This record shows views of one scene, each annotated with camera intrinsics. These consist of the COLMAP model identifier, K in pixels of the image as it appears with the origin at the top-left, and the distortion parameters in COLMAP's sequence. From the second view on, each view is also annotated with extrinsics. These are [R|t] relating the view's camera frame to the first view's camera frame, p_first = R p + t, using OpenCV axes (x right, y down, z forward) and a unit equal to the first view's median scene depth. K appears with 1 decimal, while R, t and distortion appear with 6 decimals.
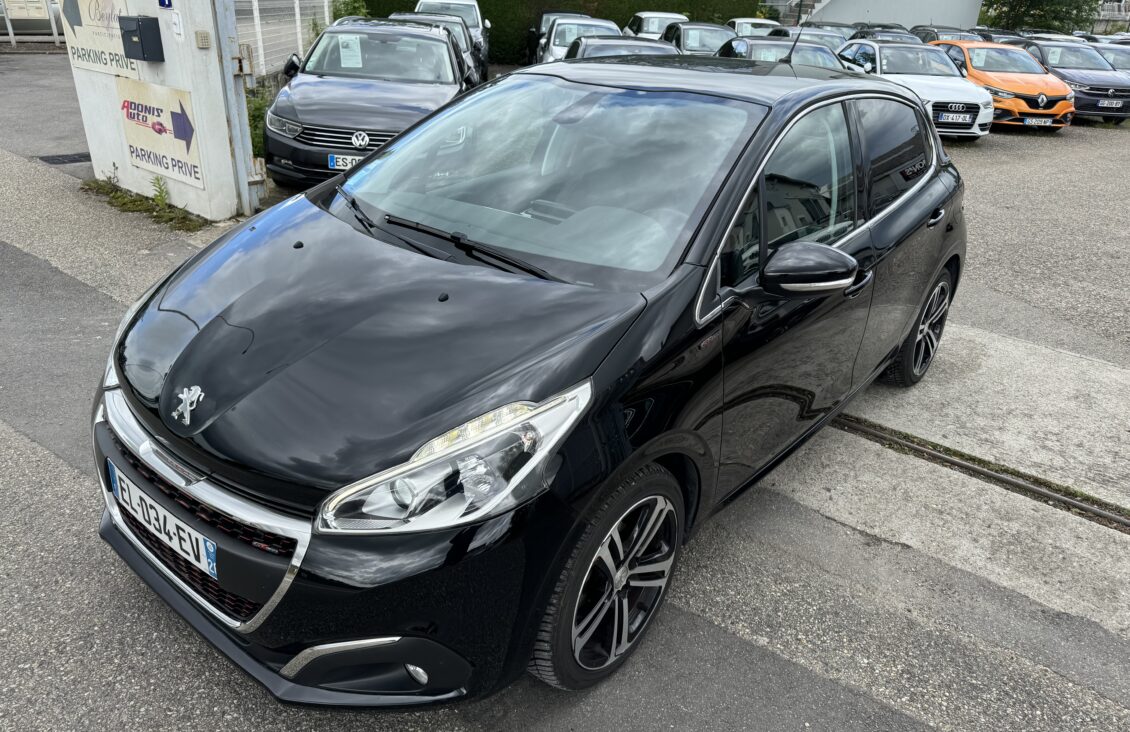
lens RADIAL K [[796.5, 0, 565.0], [0, 796.5, 366.0], [0, 0, 1]] dist [0.006841, -0.009736]
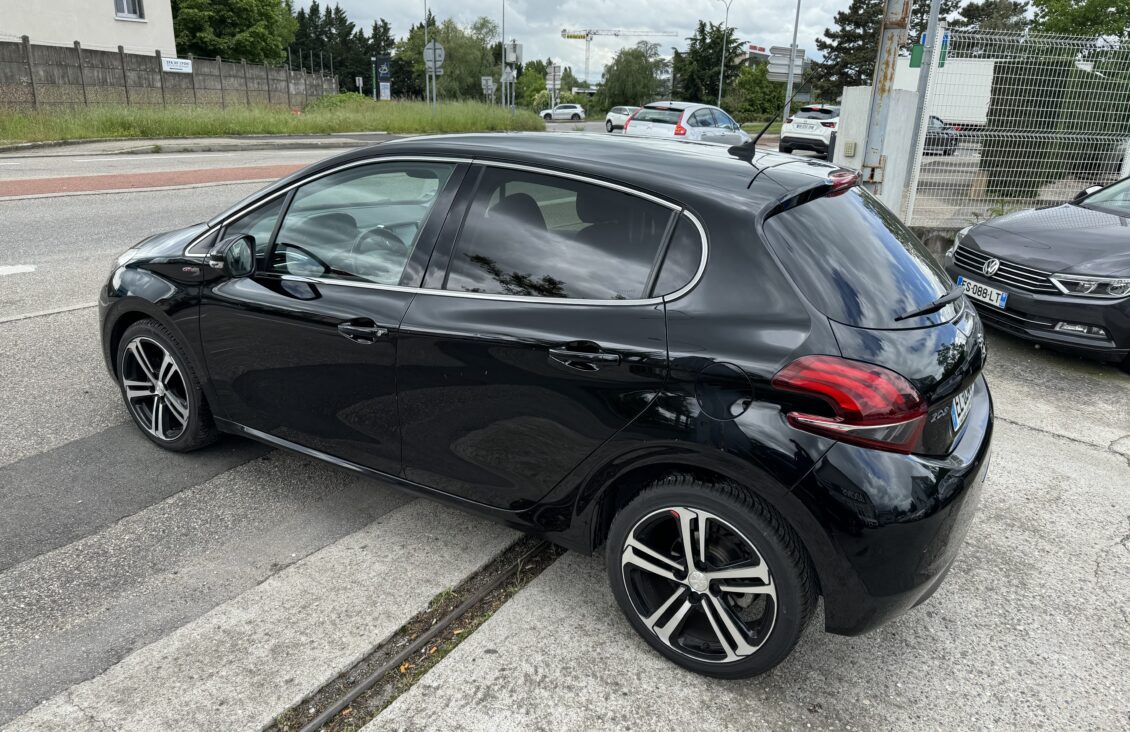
lens RADIAL K [[796.5, 0, 565.0], [0, 796.5, 366.0], [0, 0, 1]] dist [0.006841, -0.009736]
pose [[0.137254, 0.275634, -0.951413, 1.340234], [-0.439823, 0.877584, 0.190795, -0.359790], [0.887534, 0.392266, 0.241682, 0.992260]]
